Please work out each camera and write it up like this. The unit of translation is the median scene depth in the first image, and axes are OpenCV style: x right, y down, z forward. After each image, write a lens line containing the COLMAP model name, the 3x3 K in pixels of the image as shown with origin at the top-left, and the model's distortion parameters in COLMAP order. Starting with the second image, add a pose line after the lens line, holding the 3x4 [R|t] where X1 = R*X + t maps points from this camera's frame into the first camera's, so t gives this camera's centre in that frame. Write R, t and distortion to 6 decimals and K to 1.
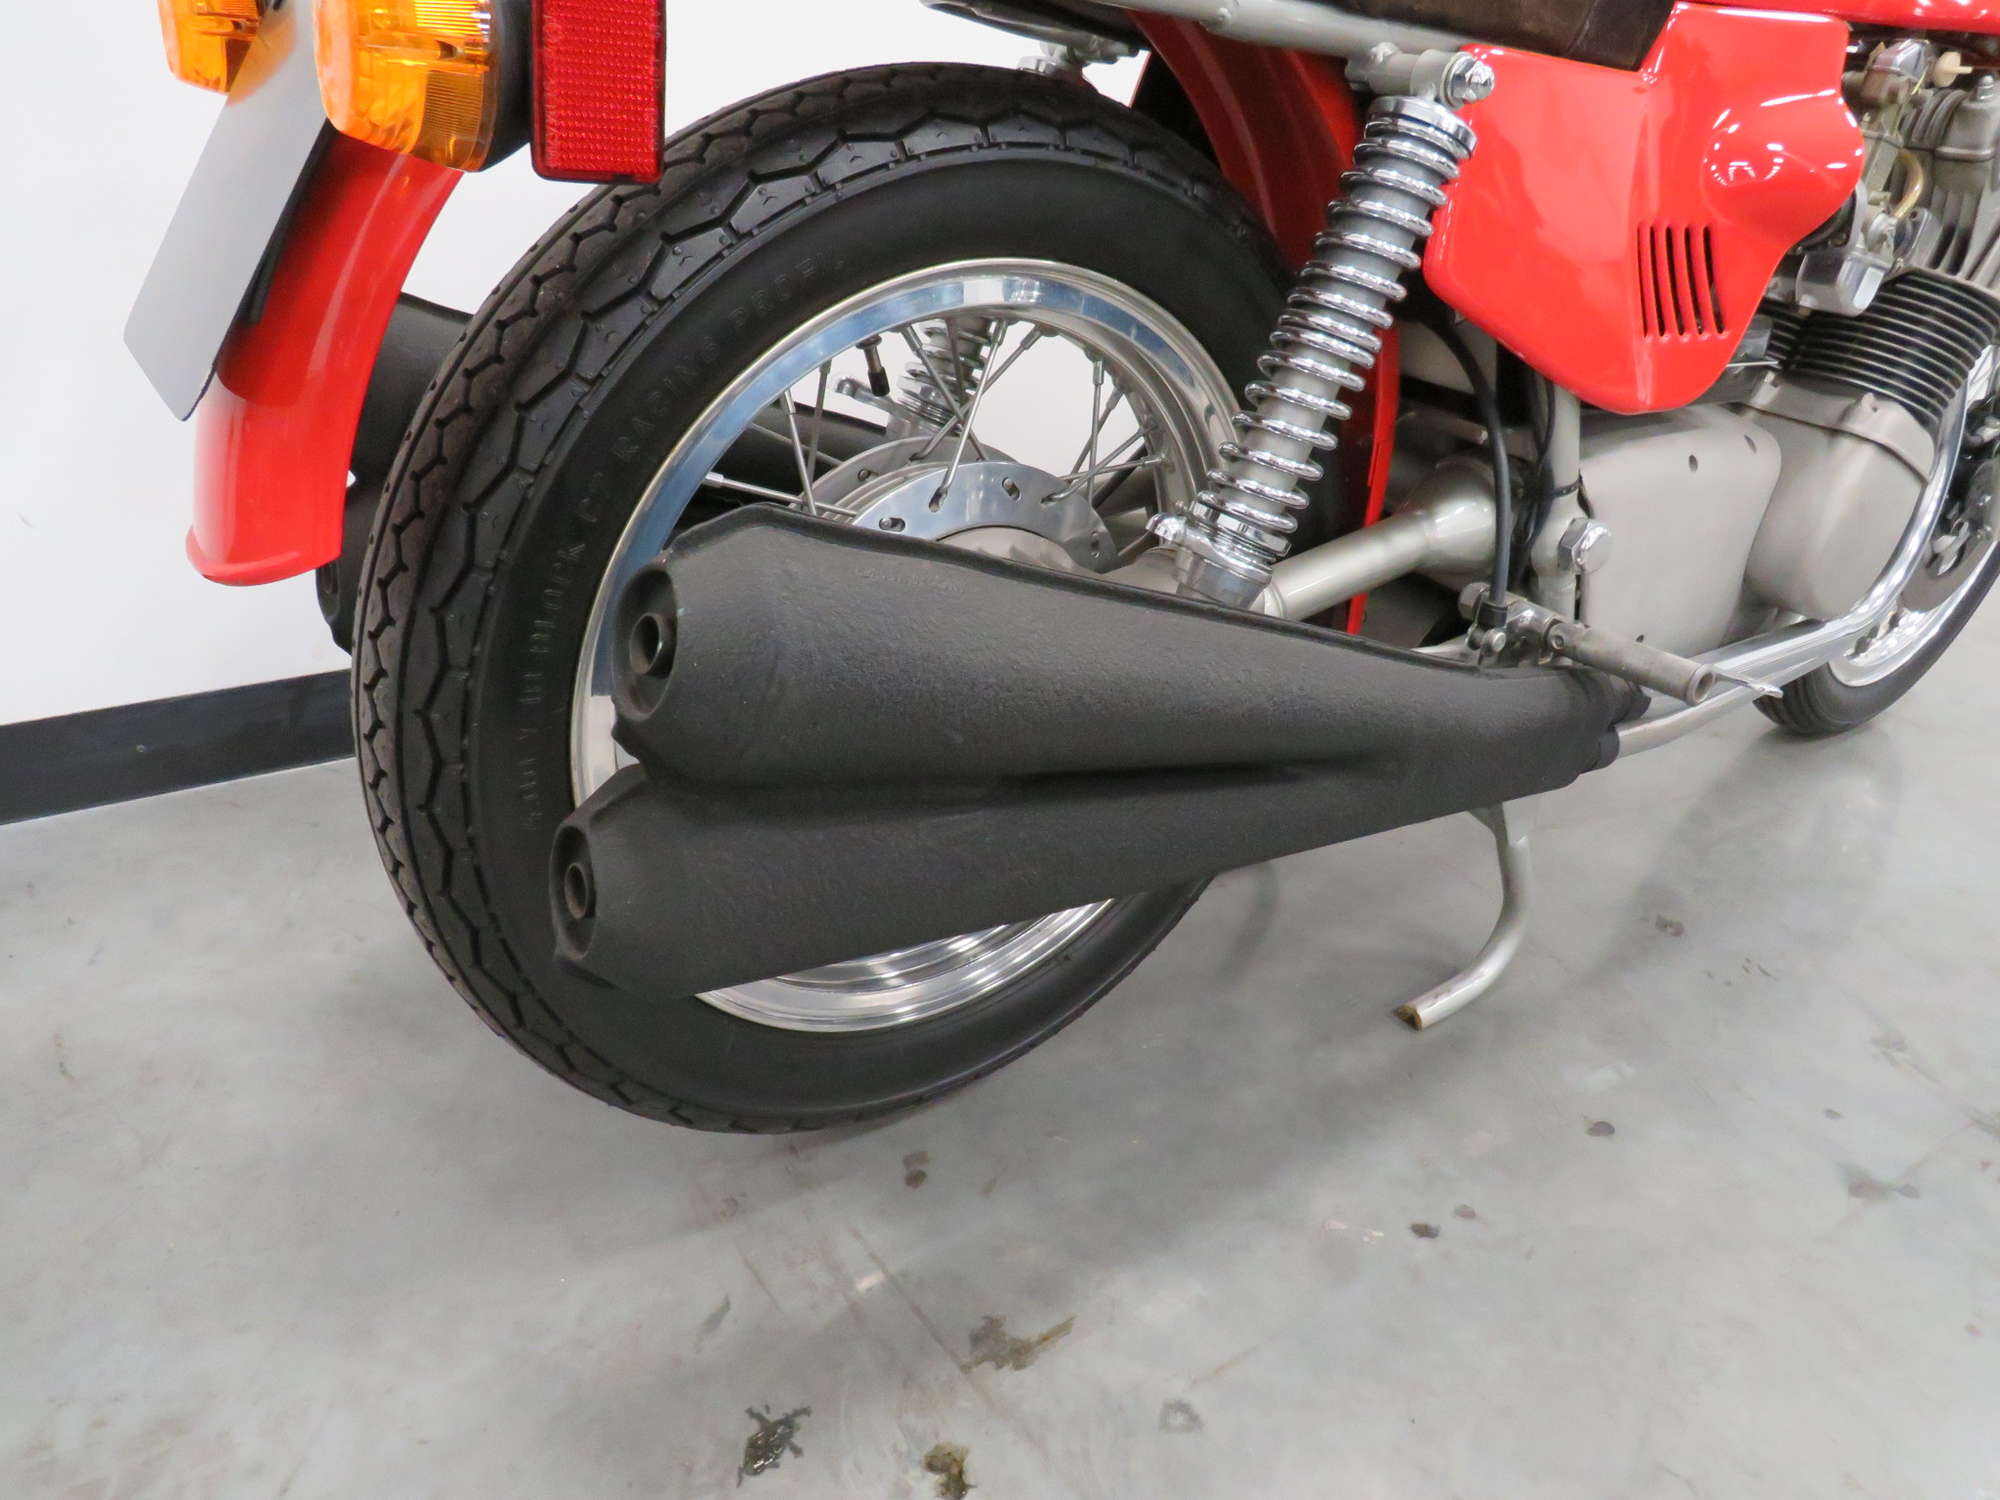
lens RADIAL K [[1439.7, 0, 1000.0], [0, 1439.7, 750.0], [0, 0, 1]] dist [-0.016585, -0.000760]
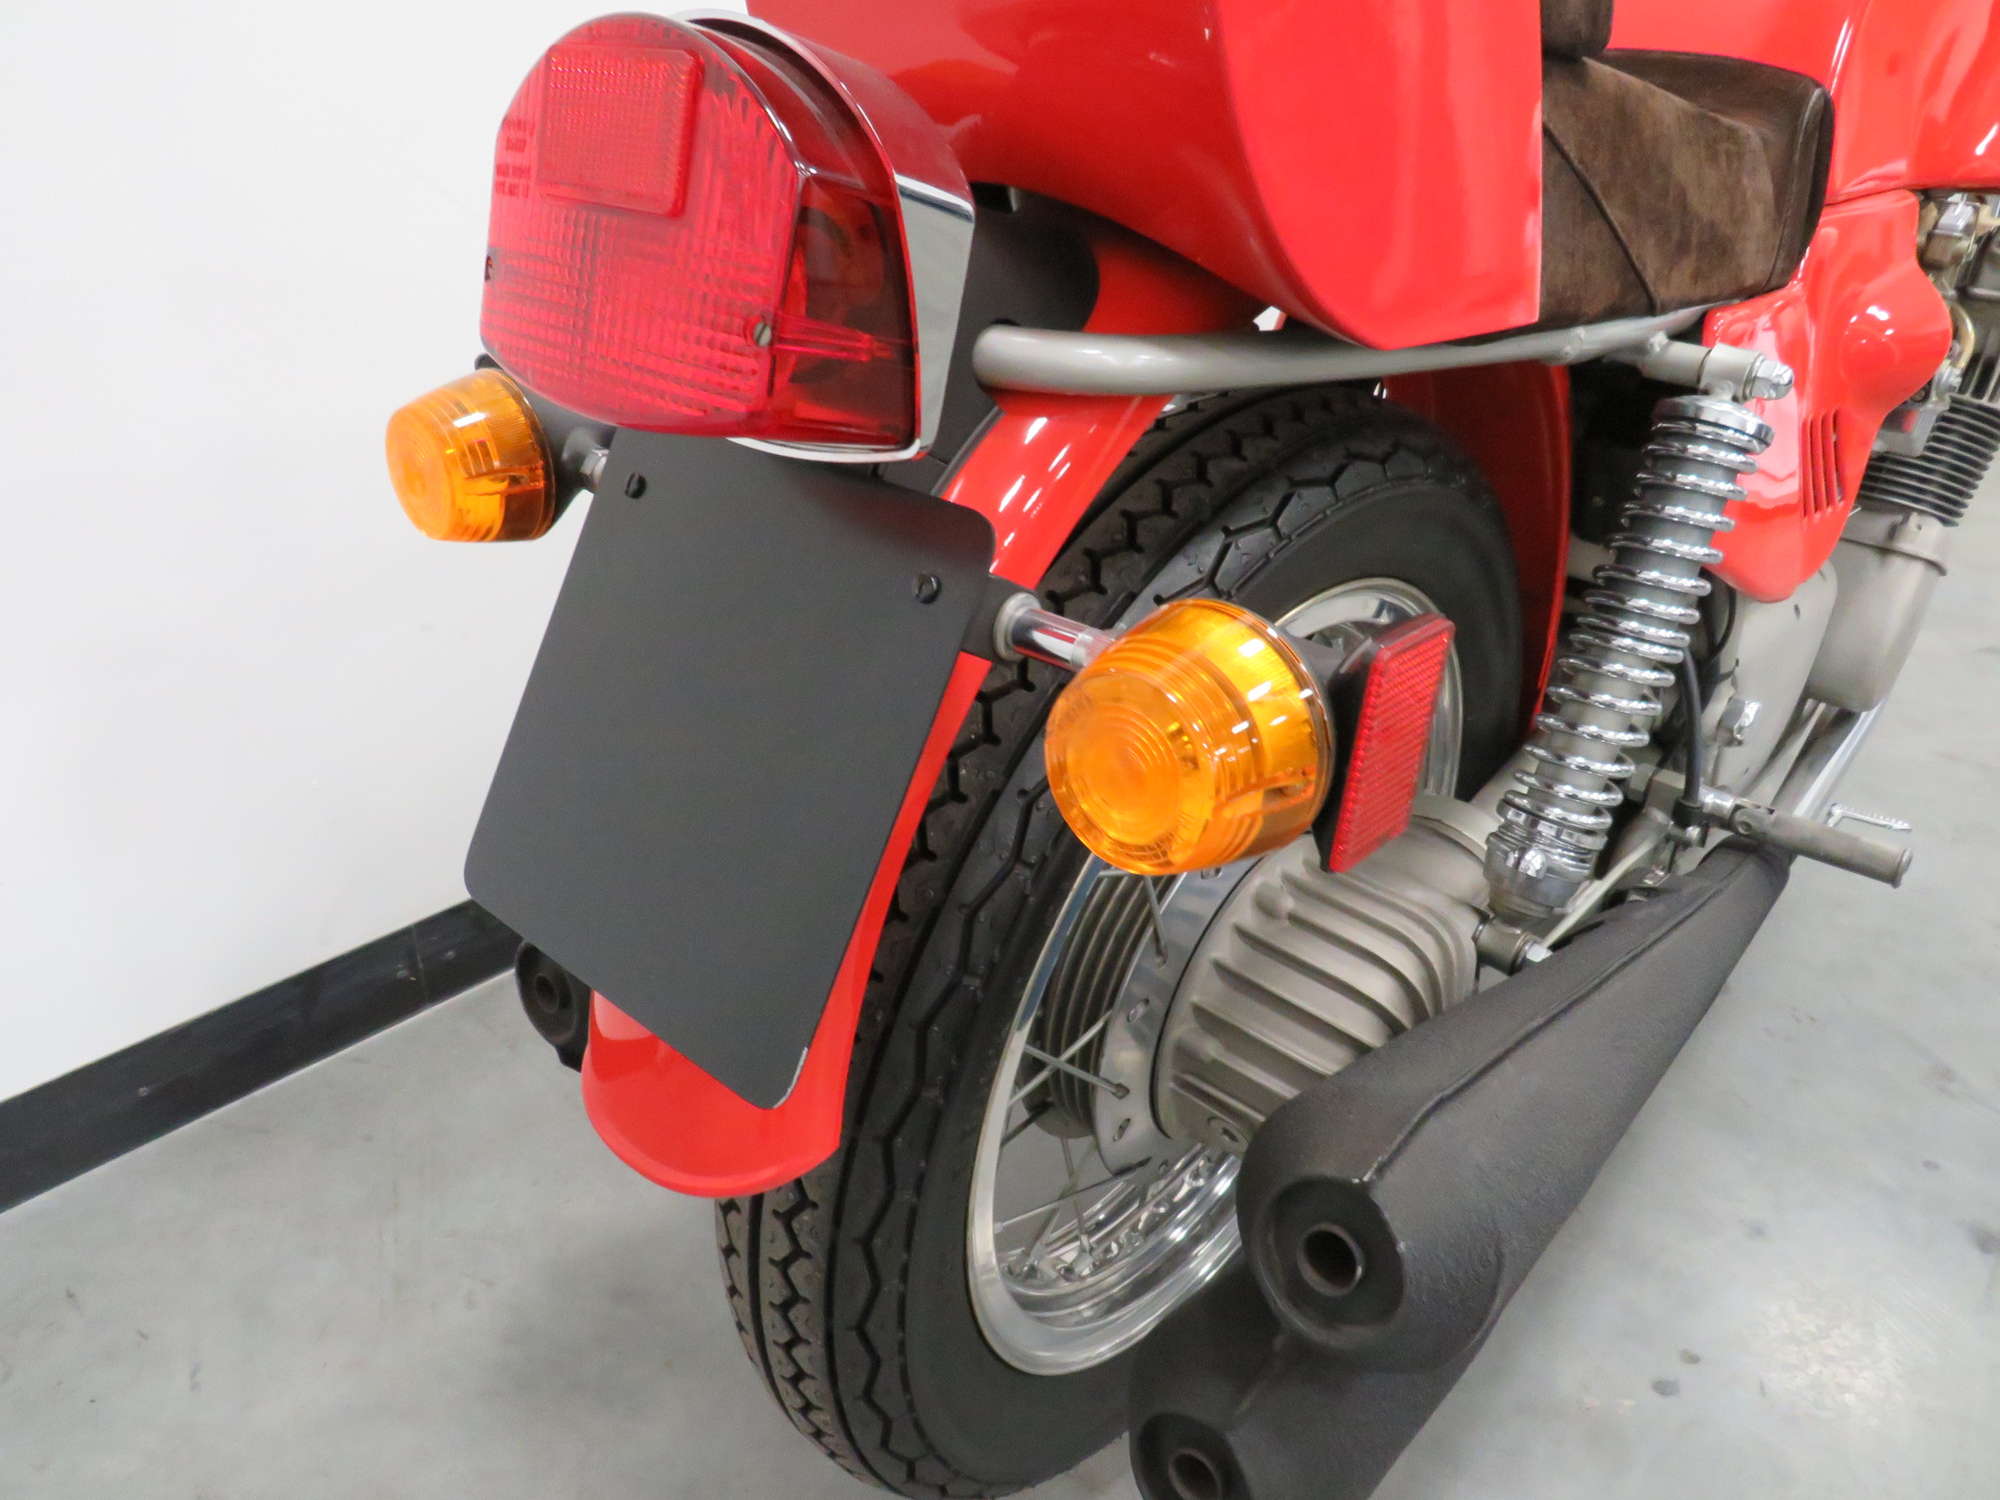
lens RADIAL K [[1439.7, 0, 1000.0], [0, 1439.7, 750.0], [0, 0, 1]] dist [-0.016585, -0.000760]
pose [[0.974186, -0.143906, 0.173934, -0.296633], [0.136740, 0.989211, 0.052564, -0.250514], [-0.179622, -0.027424, 0.983353, 0.078872]]
